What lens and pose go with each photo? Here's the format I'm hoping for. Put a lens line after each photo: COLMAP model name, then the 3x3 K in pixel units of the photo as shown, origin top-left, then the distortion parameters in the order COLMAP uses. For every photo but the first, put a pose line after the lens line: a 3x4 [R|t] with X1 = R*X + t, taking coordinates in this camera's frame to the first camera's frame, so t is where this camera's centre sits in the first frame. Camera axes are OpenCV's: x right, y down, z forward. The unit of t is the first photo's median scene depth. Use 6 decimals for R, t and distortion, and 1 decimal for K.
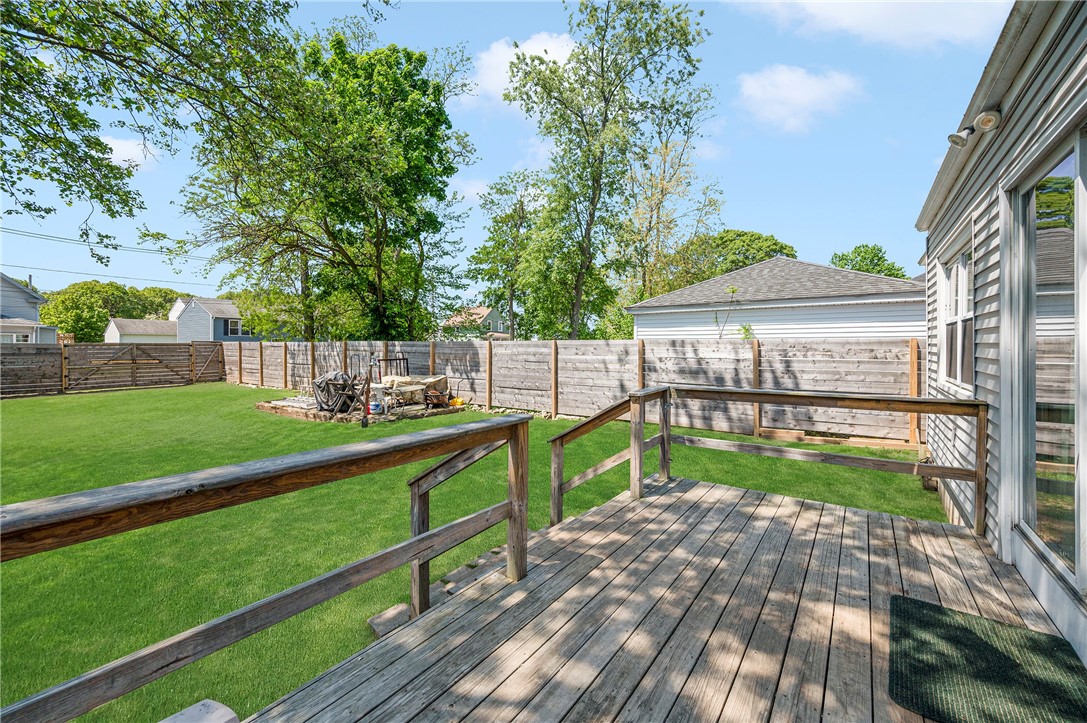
lens RADIAL K [[441.6, 0, 546.3], [0, 441.6, 350.9], [0, 0, 1]] dist [-0.001824, -0.000298]
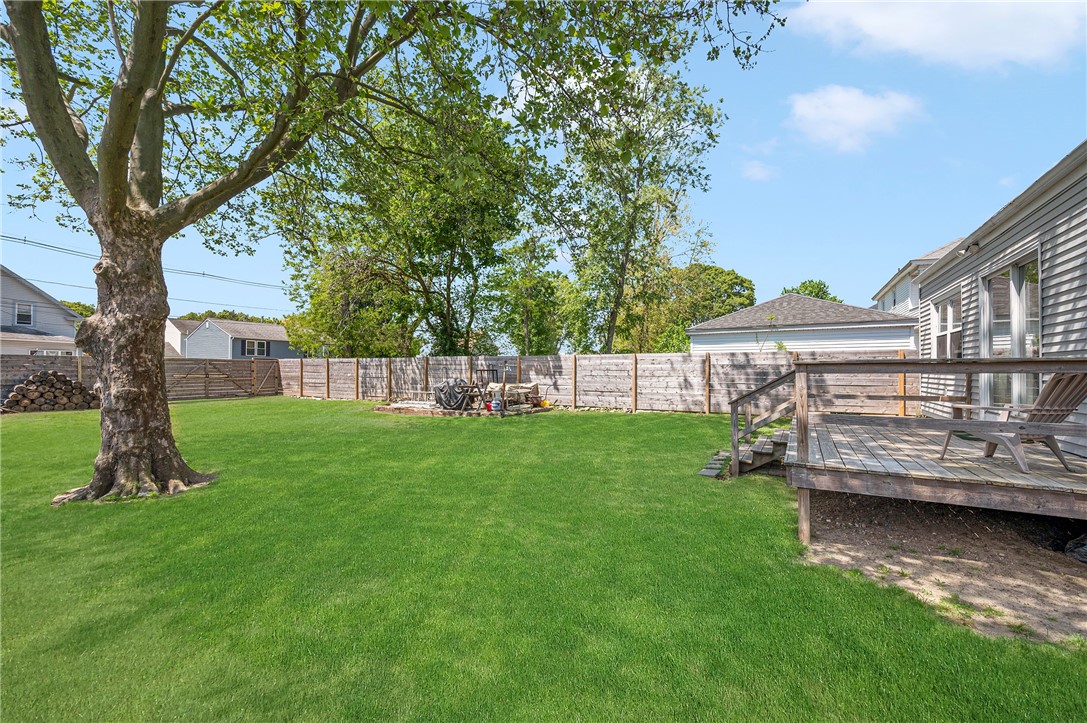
lens RADIAL K [[436.9, 0, 545.3], [0, 436.9, 373.2], [0, 0, 1]] dist [0.000166, -0.000102]
pose [[0.995533, 0.002244, 0.094383, -0.229592], [-0.001475, 0.999965, -0.008222, 0.028173], [-0.094398, 0.008046, 0.995502, -0.170498]]
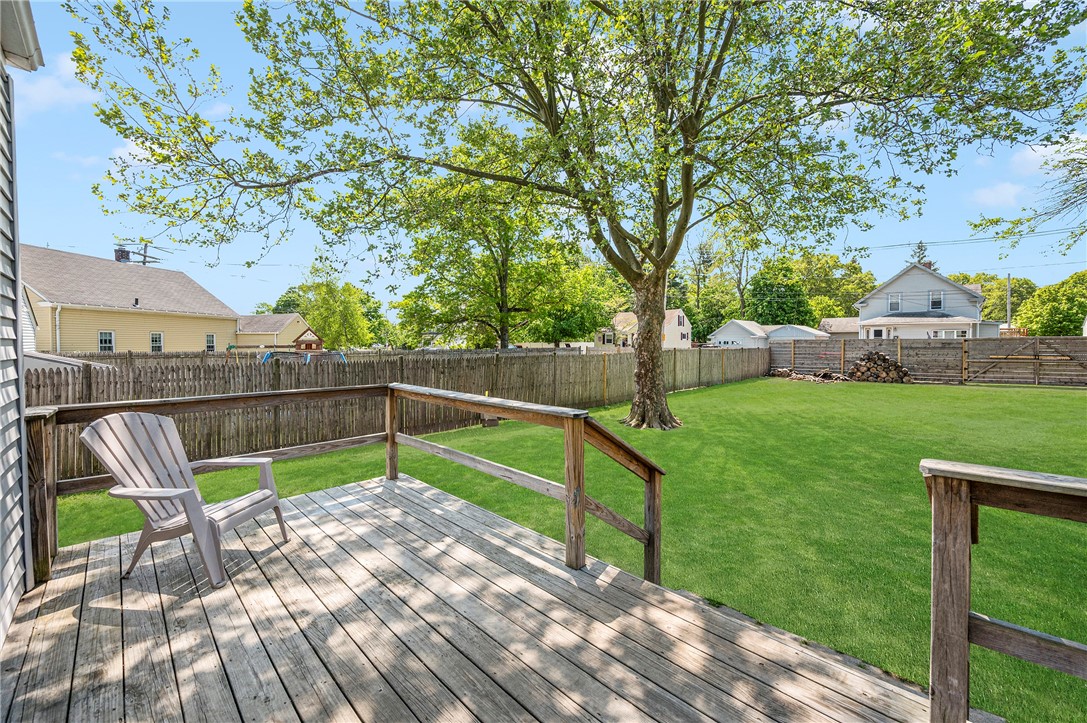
lens RADIAL K [[441.6, 0, 546.3], [0, 441.6, 350.9], [0, 0, 1]] dist [-0.001824, -0.000298]
pose [[-0.144933, 0.018720, -0.989264, 0.125977], [-0.005476, 0.999791, 0.019721, -0.001743], [0.989426, 0.008276, -0.144800, 0.142220]]
